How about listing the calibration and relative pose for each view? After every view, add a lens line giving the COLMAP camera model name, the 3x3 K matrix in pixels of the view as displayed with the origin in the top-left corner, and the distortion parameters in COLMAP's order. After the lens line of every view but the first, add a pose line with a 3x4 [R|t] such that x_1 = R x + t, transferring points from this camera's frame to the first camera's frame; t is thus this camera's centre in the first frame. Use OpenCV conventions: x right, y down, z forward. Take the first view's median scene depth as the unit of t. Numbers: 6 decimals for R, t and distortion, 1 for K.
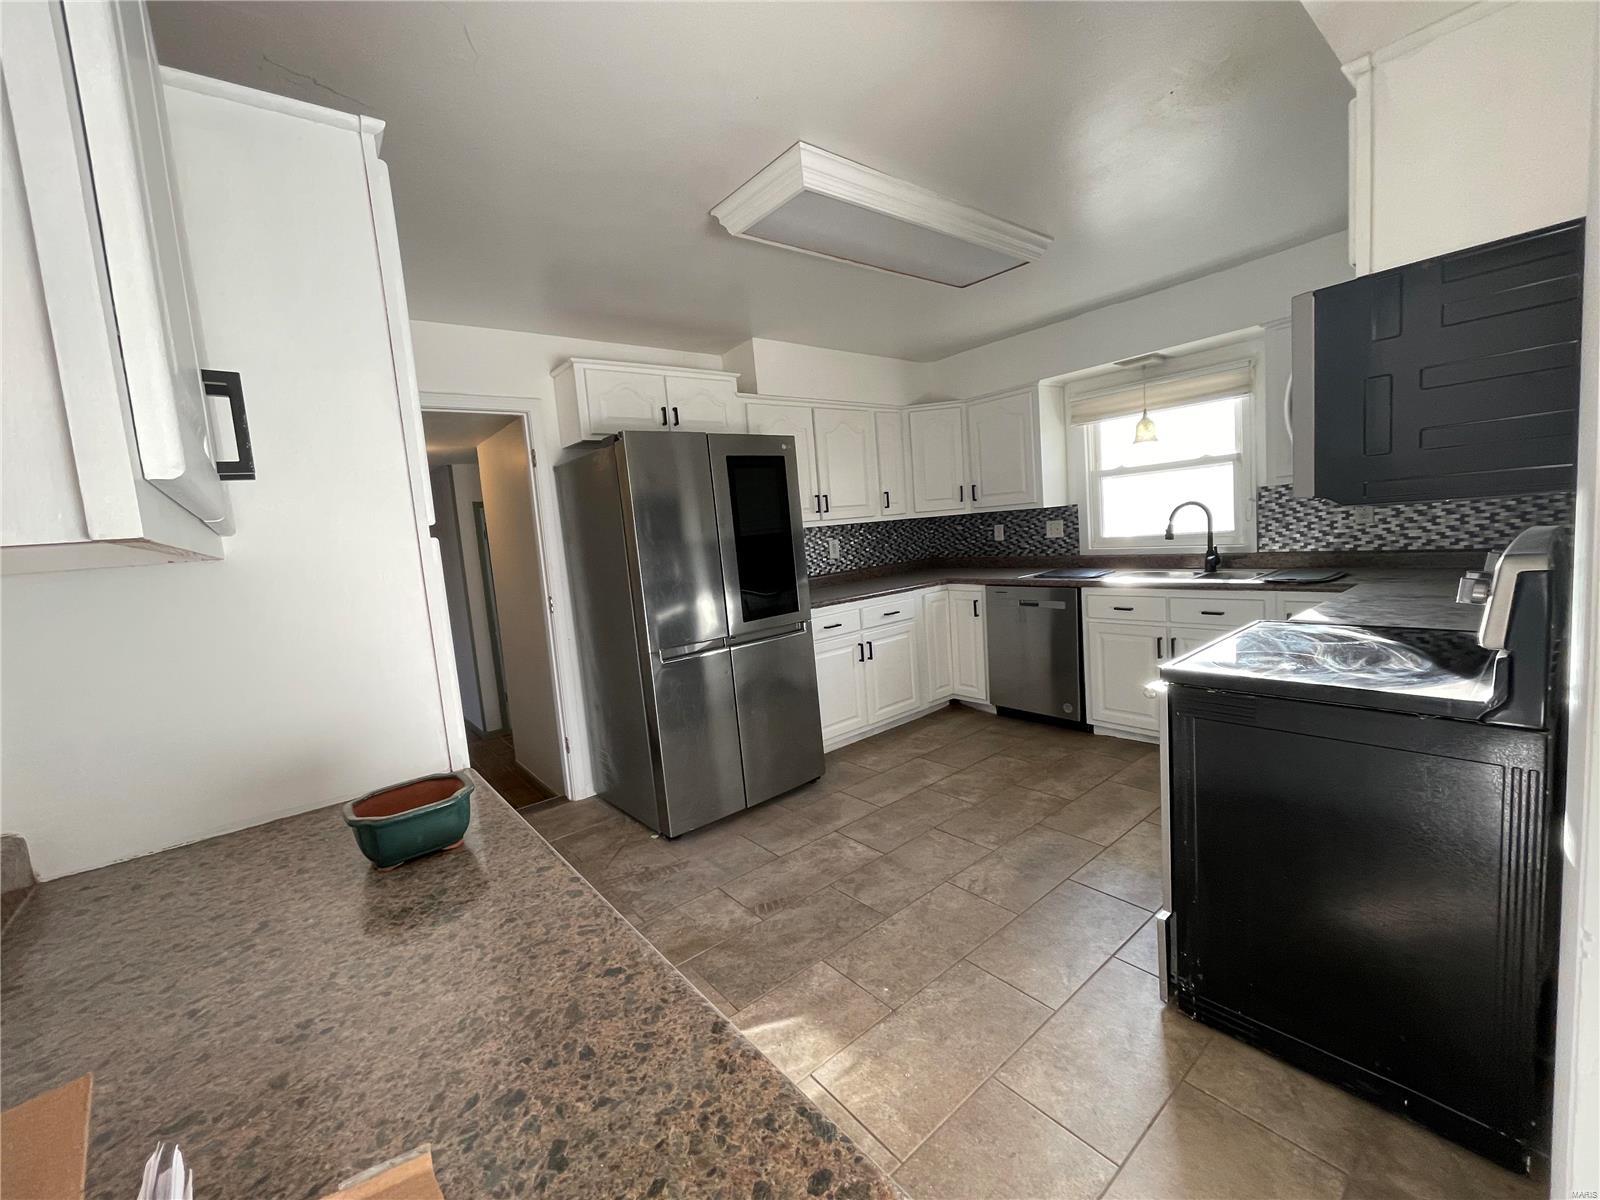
lens RADIAL K [[649.6, 0, 795.9], [0, 649.6, 596.3], [0, 0, 1]] dist [-0.004296, 0.000847]
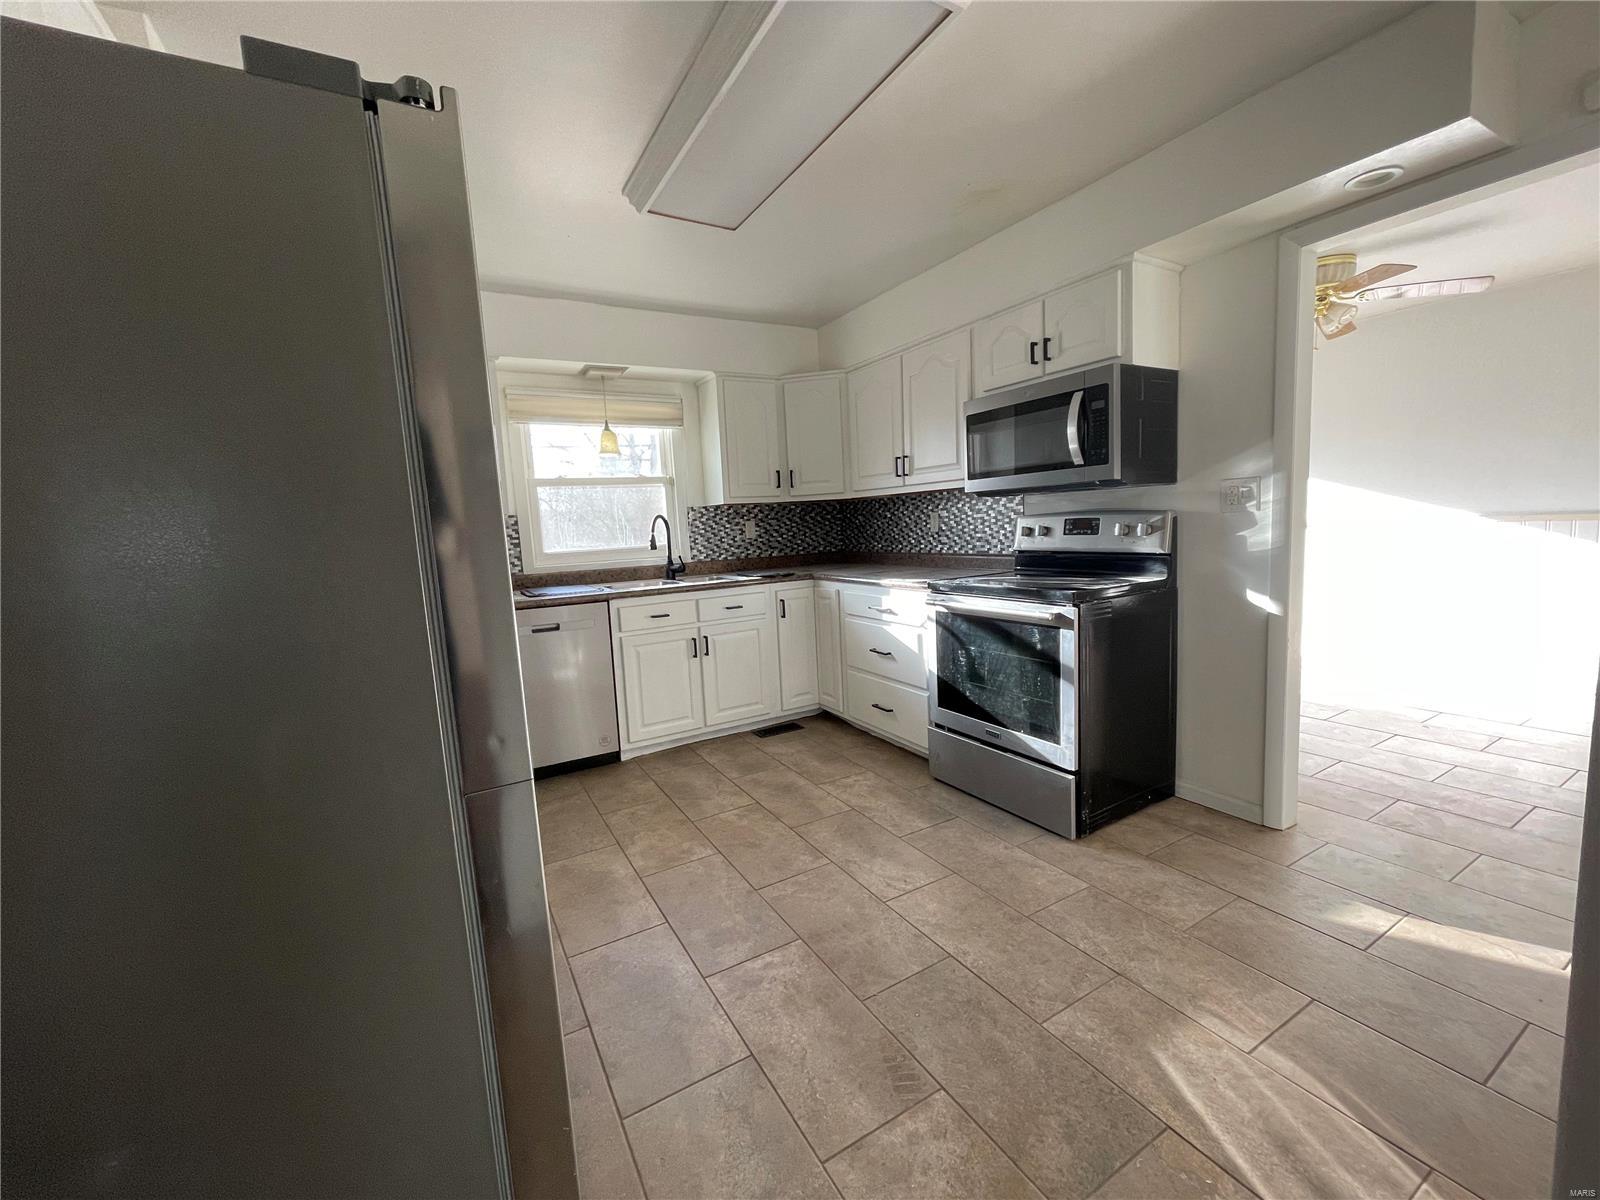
lens RADIAL K [[649.6, 0, 800.4], [0, 649.6, 595.0], [0, 0, 1]] dist [-0.004296, 0.000847]
pose [[0.159539, -0.034622, 0.986584, -0.442146], [0.141657, 0.989845, 0.011830, 0.005898], [-0.976975, 0.137869, 0.162823, 0.644939]]
